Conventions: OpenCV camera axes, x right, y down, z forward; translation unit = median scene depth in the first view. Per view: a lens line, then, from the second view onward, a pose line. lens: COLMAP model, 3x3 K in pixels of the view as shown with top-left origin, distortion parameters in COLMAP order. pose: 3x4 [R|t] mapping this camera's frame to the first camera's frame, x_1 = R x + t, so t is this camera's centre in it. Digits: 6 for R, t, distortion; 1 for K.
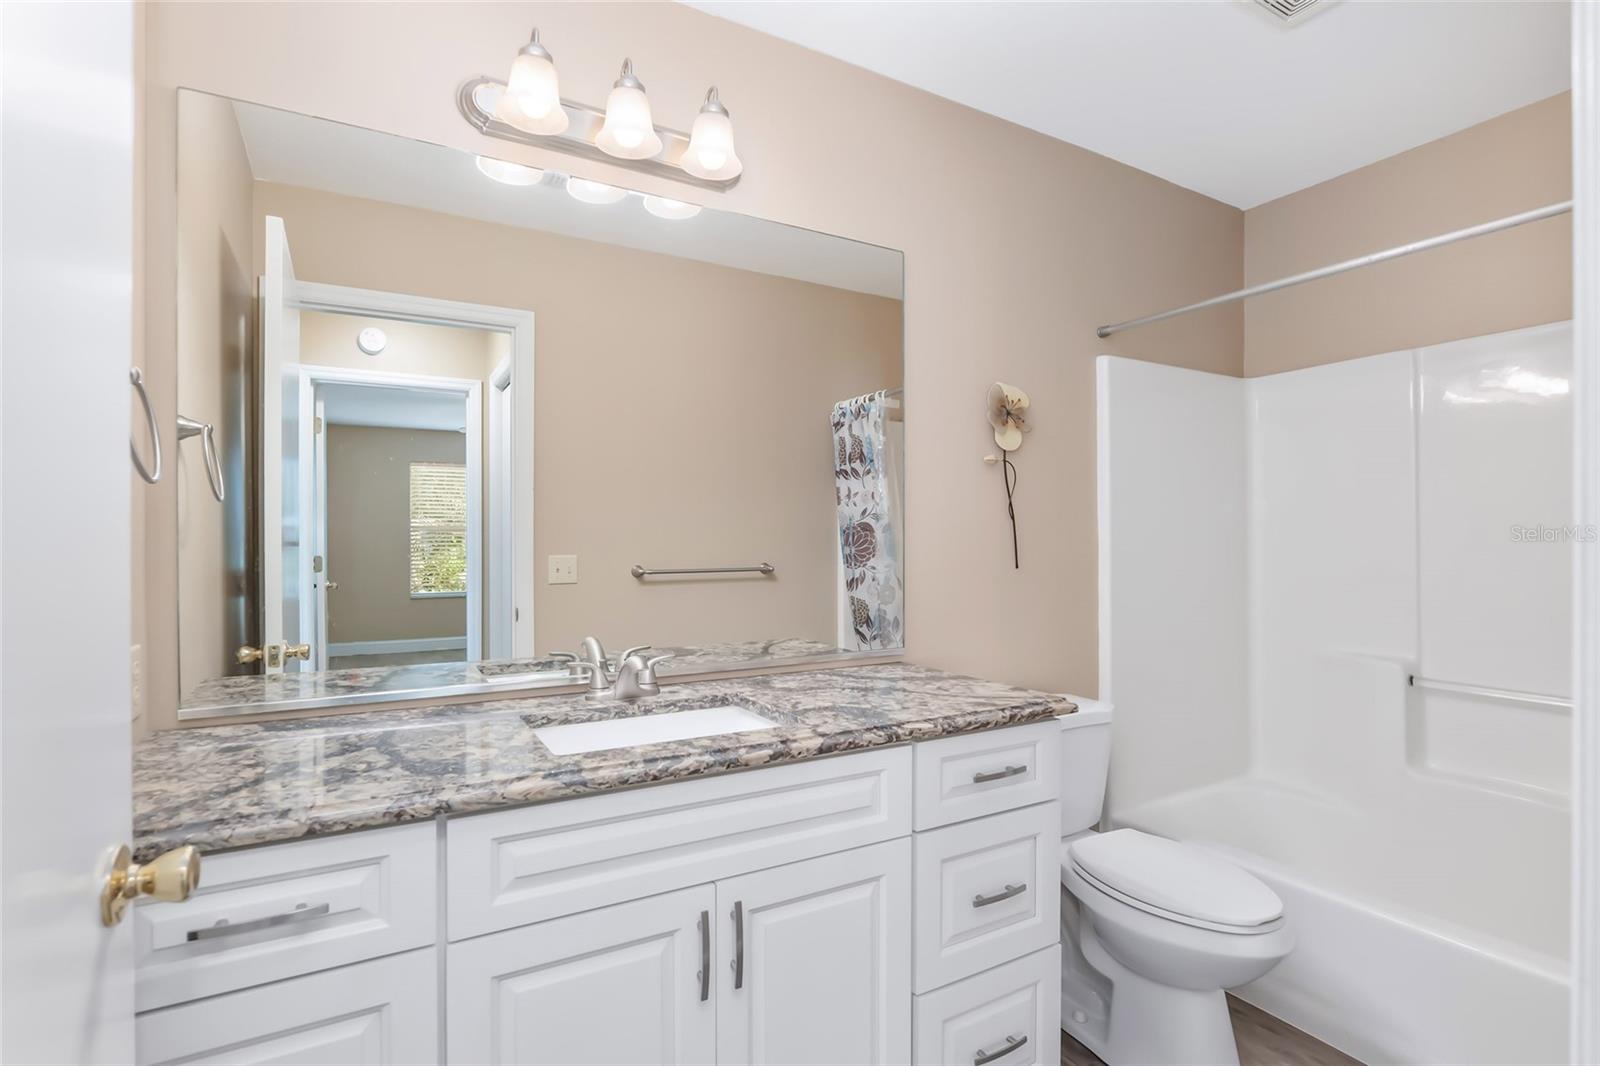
lens RADIAL K [[766.6, 0, 800.0], [0, 766.6, 533.0], [0, 0, 1]] dist [-0.011523, -0.000244]
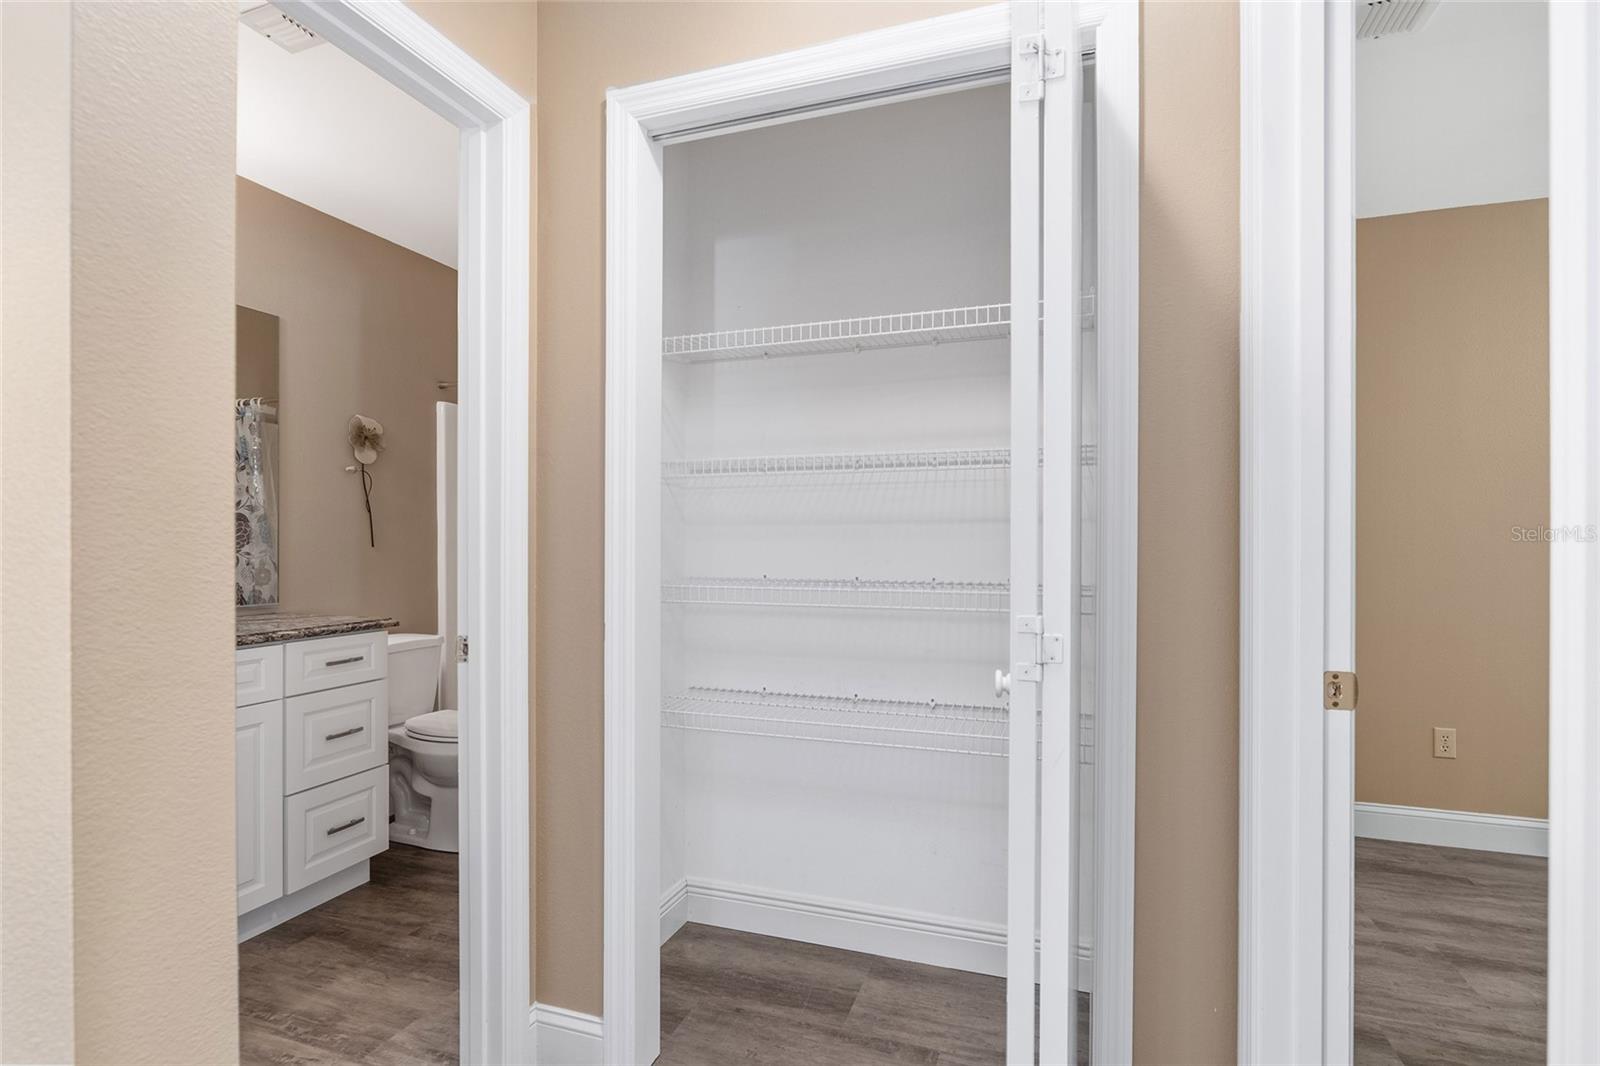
lens RADIAL K [[778.8, 0, 794.5], [0, 778.8, 537.1], [0, 0, 1]] dist [-0.002574, -0.000617]
pose [[0.754313, 0.000979, 0.656514, -0.077729], [-0.005802, 0.999970, 0.005175, 0.016979], [-0.656489, -0.007712, 0.754296, -0.624509]]
